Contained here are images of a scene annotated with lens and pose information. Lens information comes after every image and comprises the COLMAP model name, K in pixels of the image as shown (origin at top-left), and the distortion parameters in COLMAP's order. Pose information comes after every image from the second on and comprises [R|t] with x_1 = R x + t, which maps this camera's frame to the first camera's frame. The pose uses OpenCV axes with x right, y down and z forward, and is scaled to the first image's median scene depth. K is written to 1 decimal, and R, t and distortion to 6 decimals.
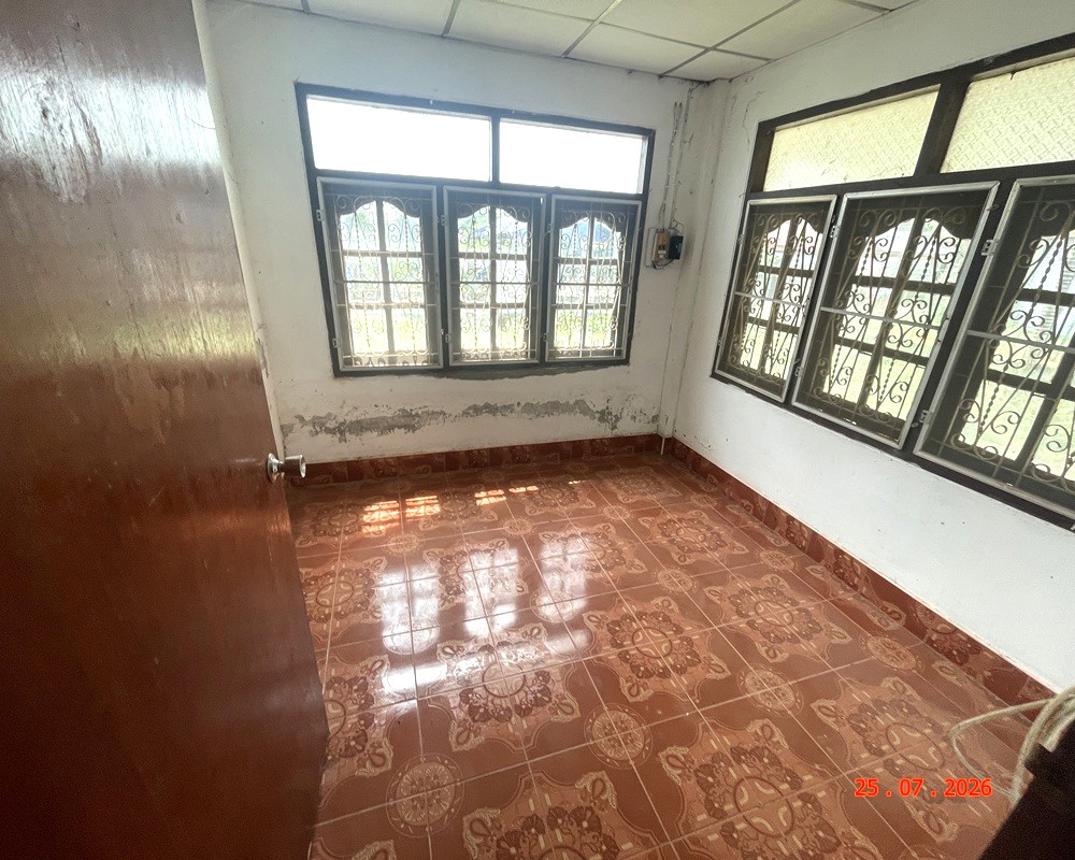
lens RADIAL K [[478.5, 0, 537.5], [0, 478.5, 430.0], [0, 0, 1]] dist [-0.000351, 0.000215]
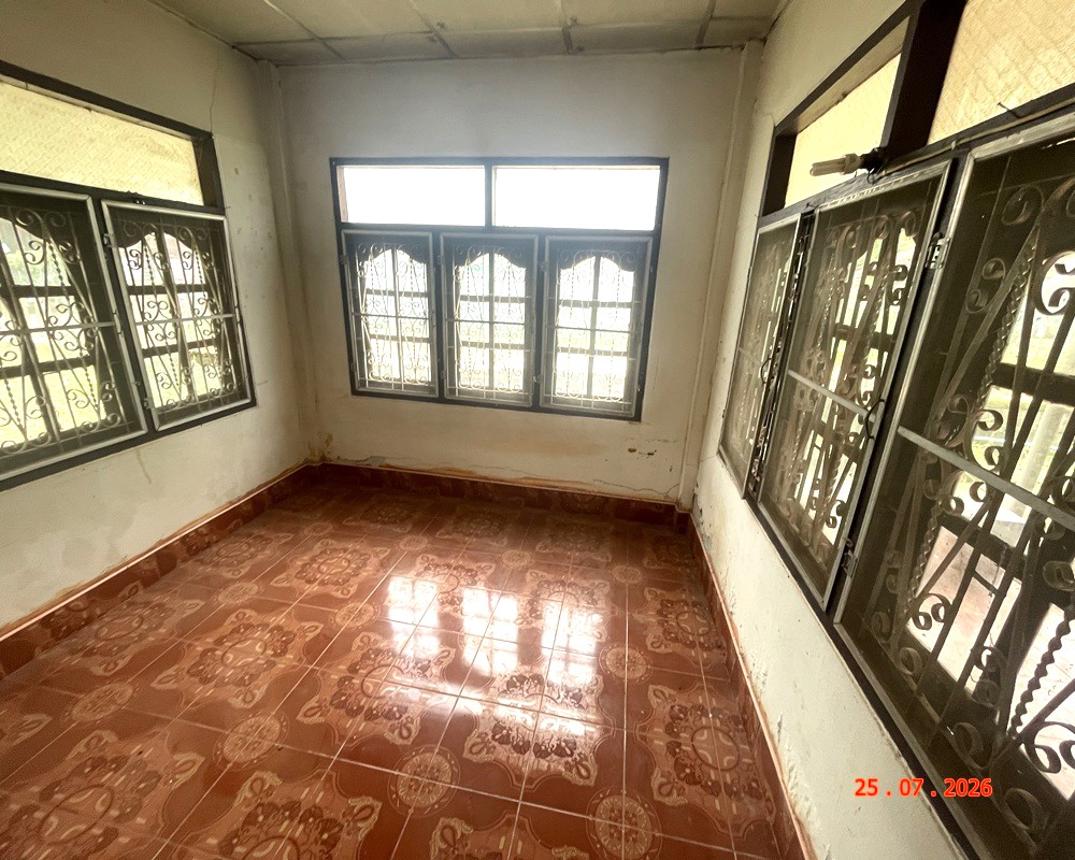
lens RADIAL K [[458.8, 0, 537.5], [0, 458.8, 430.0], [0, 0, 1]] dist [-0.000619, -0.000254]
pose [[0.873590, 0.147905, -0.463642, 0.490763], [-0.189740, 0.980820, -0.044618, -0.062775], [0.448150, 0.126949, 0.884898, 0.221362]]
